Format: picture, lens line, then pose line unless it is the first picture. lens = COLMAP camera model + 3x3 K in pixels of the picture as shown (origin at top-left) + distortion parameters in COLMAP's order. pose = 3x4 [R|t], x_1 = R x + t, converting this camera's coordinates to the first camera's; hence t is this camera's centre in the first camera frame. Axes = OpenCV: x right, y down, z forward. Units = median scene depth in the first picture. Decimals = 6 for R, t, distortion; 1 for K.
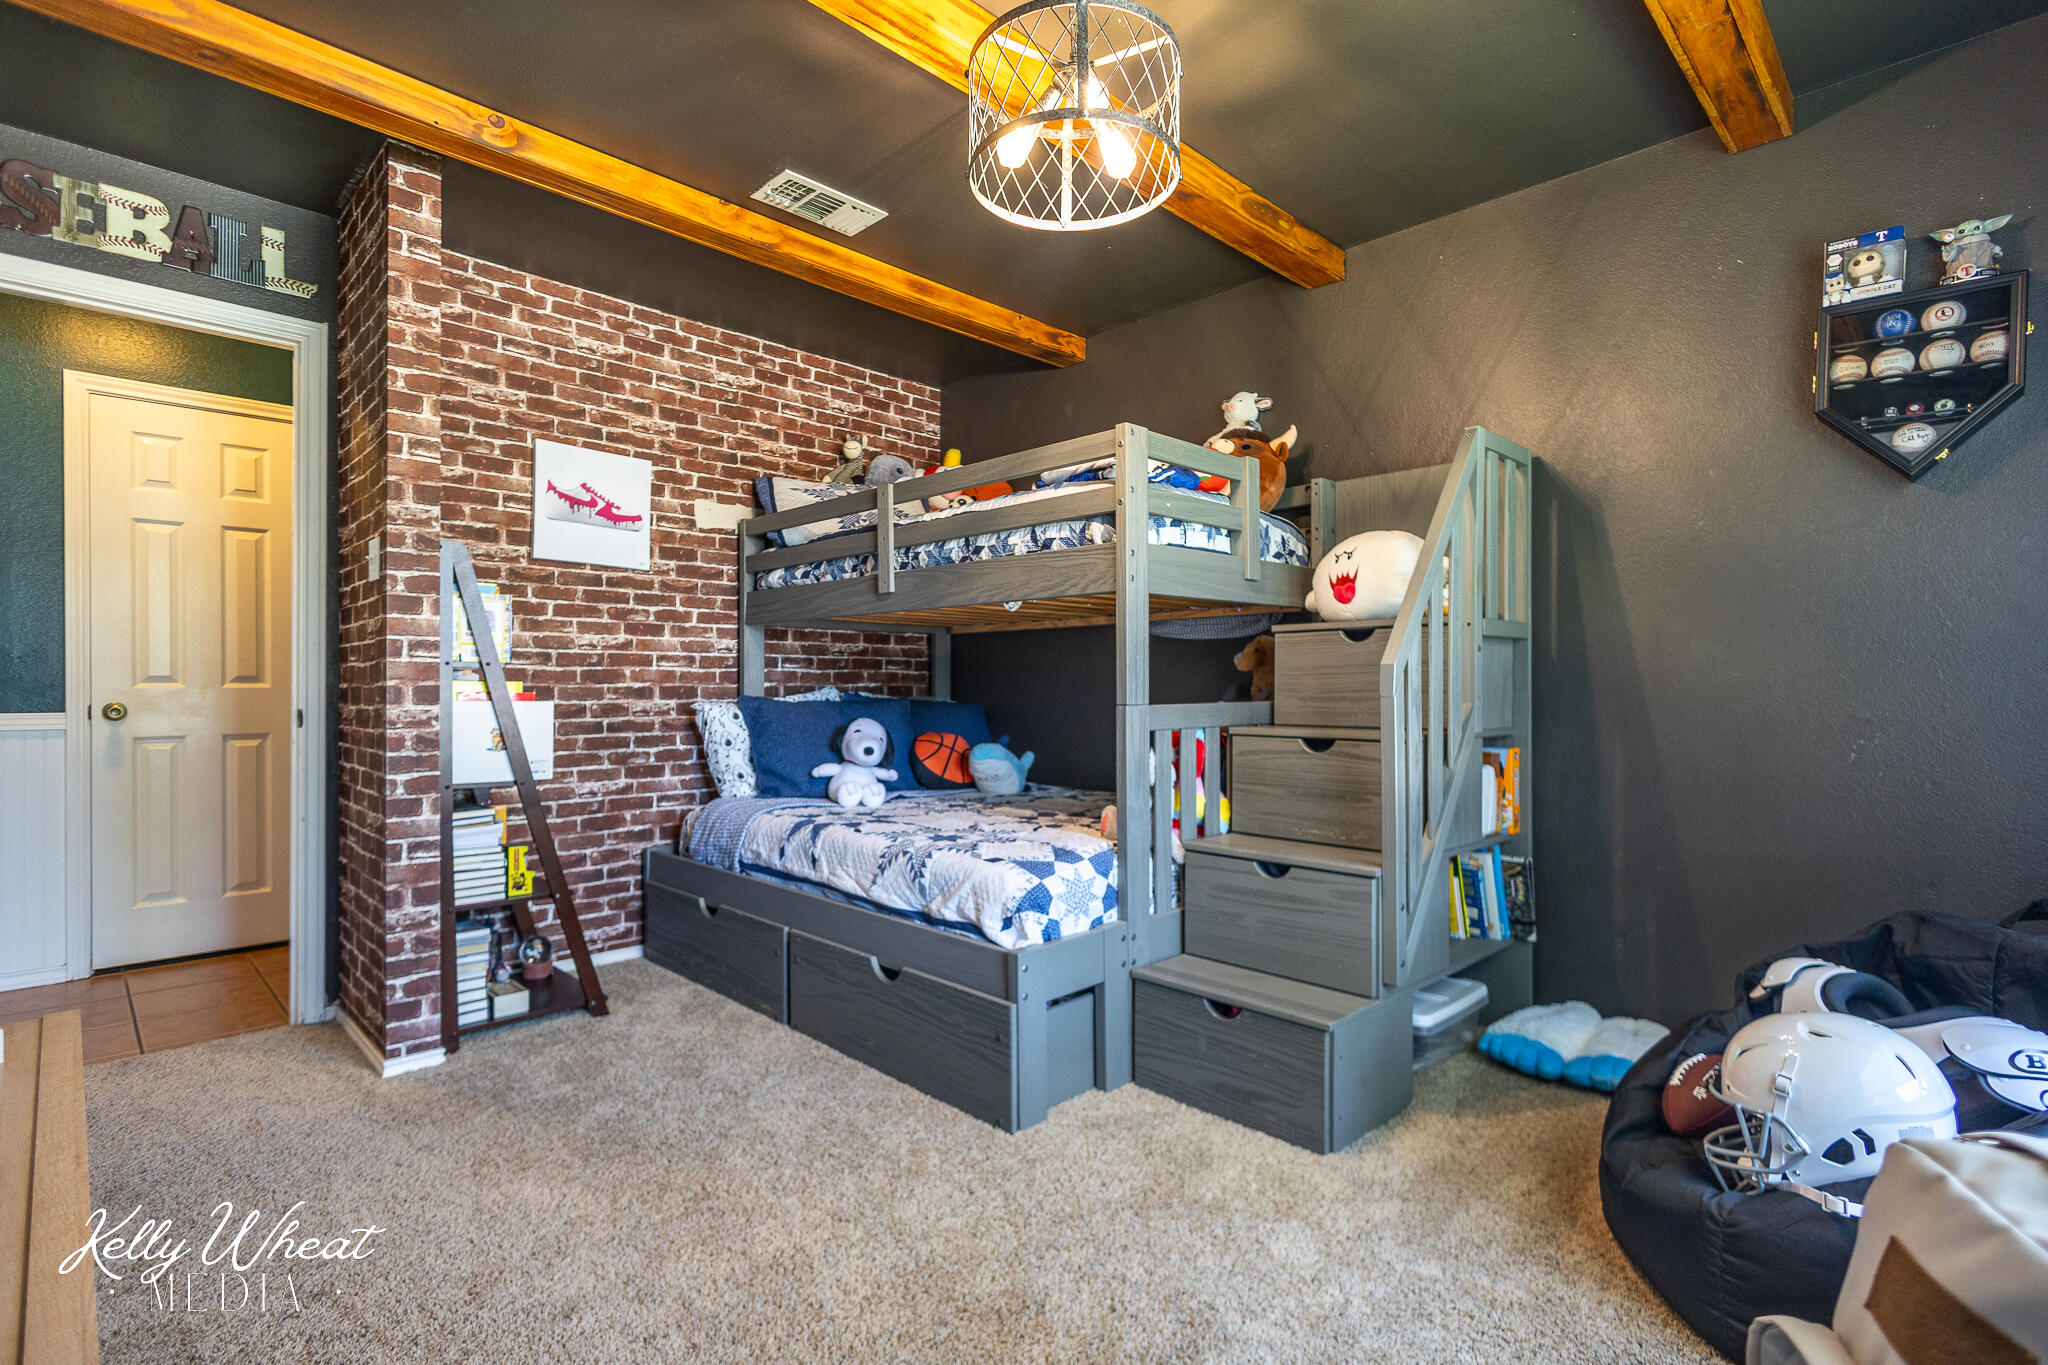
lens RADIAL K [[963.3, 0, 1026.5], [0, 963.3, 686.9], [0, 0, 1]] dist [0.002640, -0.000029]
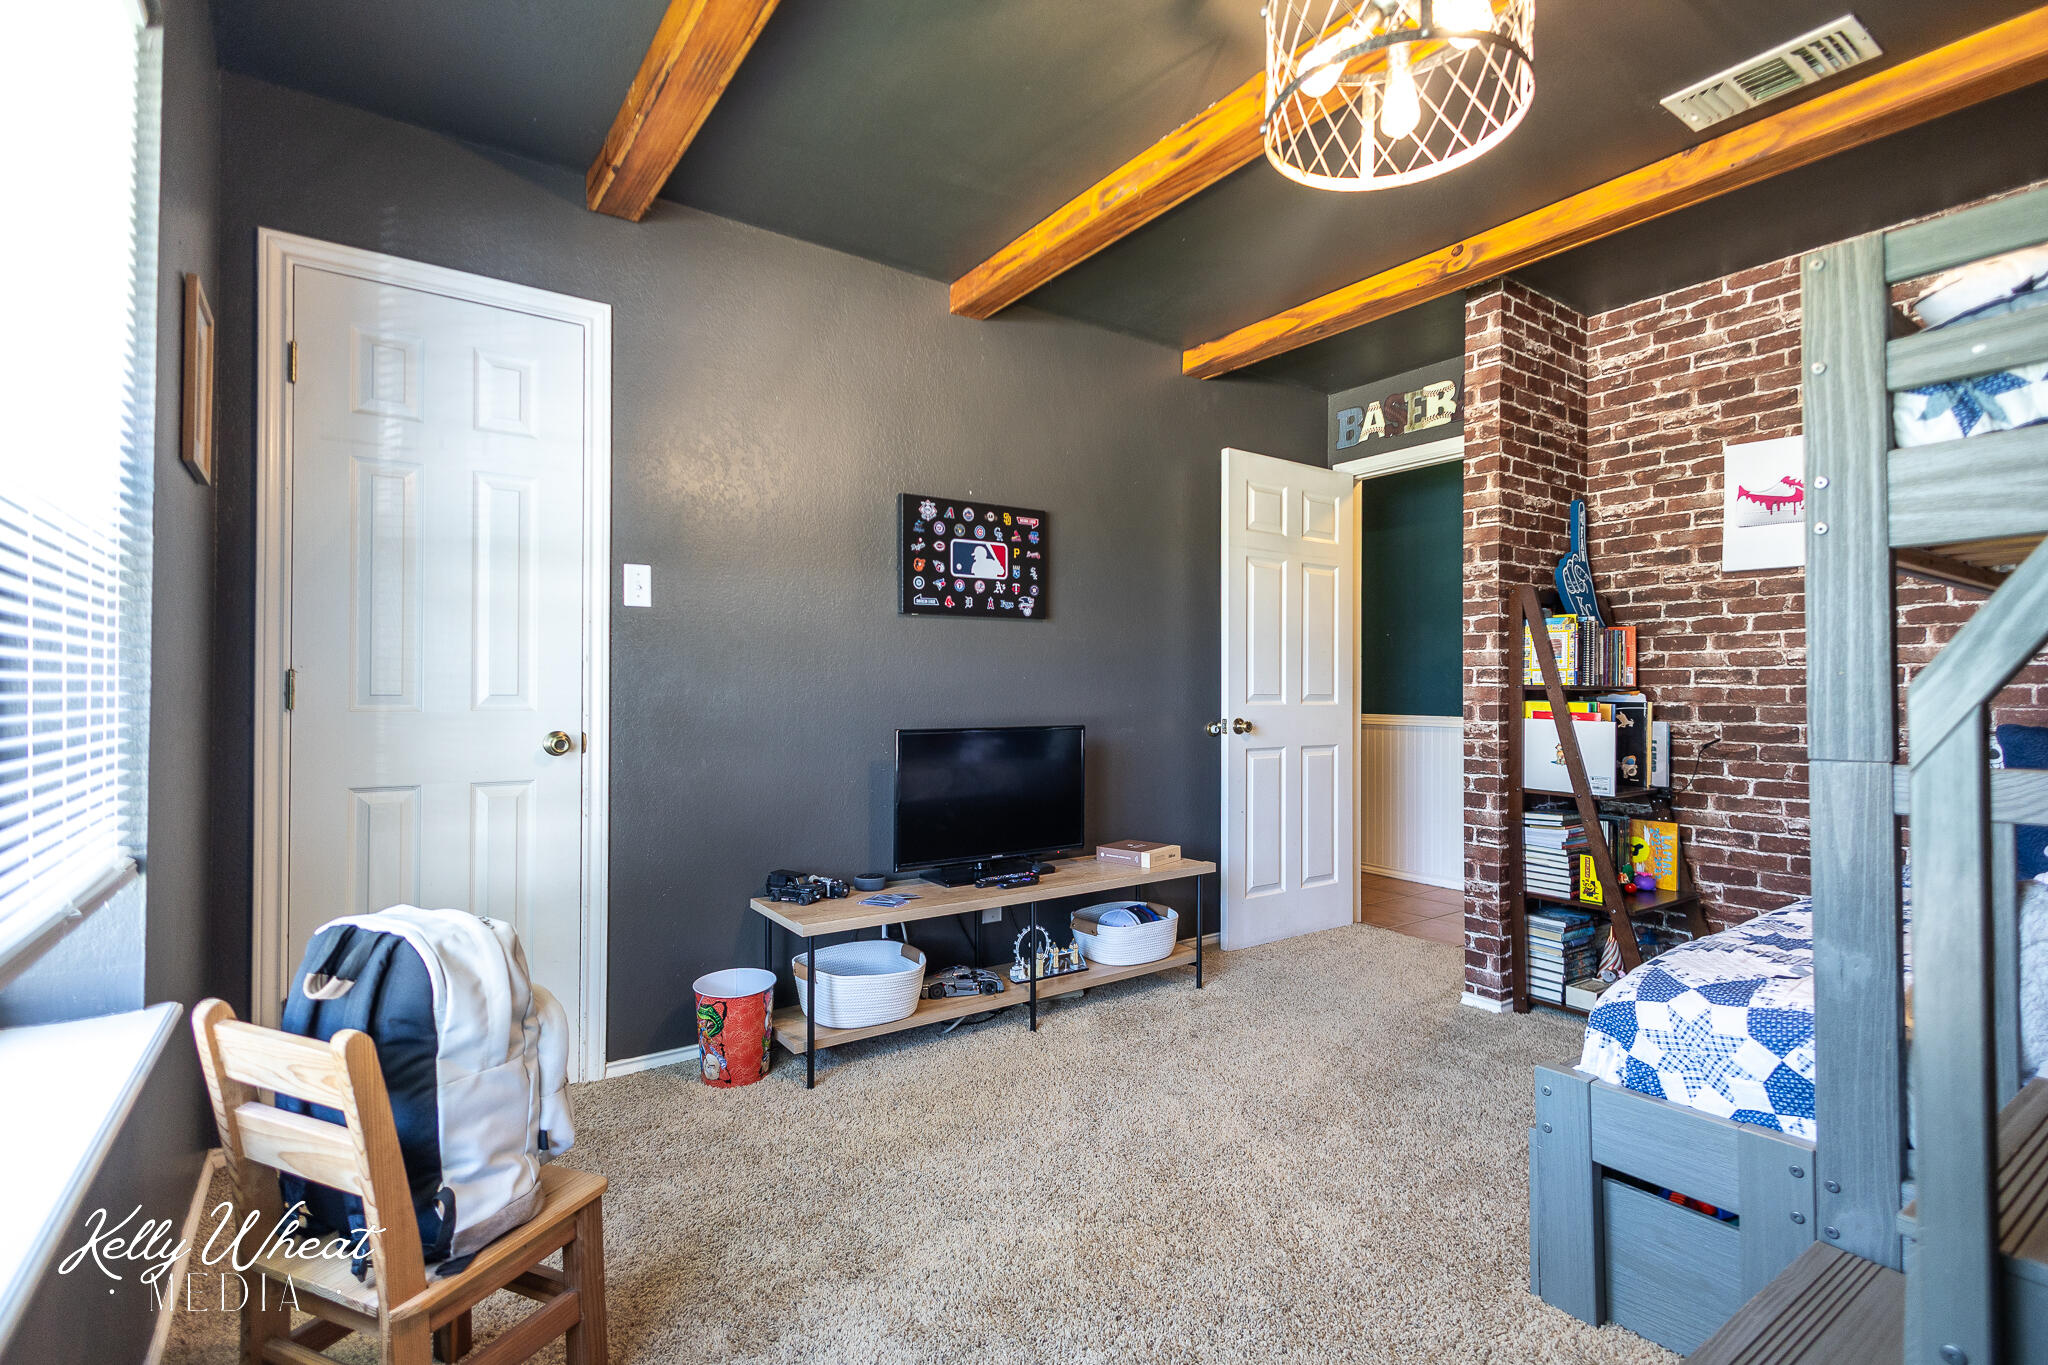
lens RADIAL K [[963.3, 0, 1026.7], [0, 963.3, 682.7], [0, 0, 1]] dist [0.002640, -0.000029]
pose [[-0.177619, -0.007602, -0.984070, 0.668987], [-0.000123, 0.999970, -0.007703, -0.019731], [0.984099, -0.001248, -0.177614, 0.593013]]
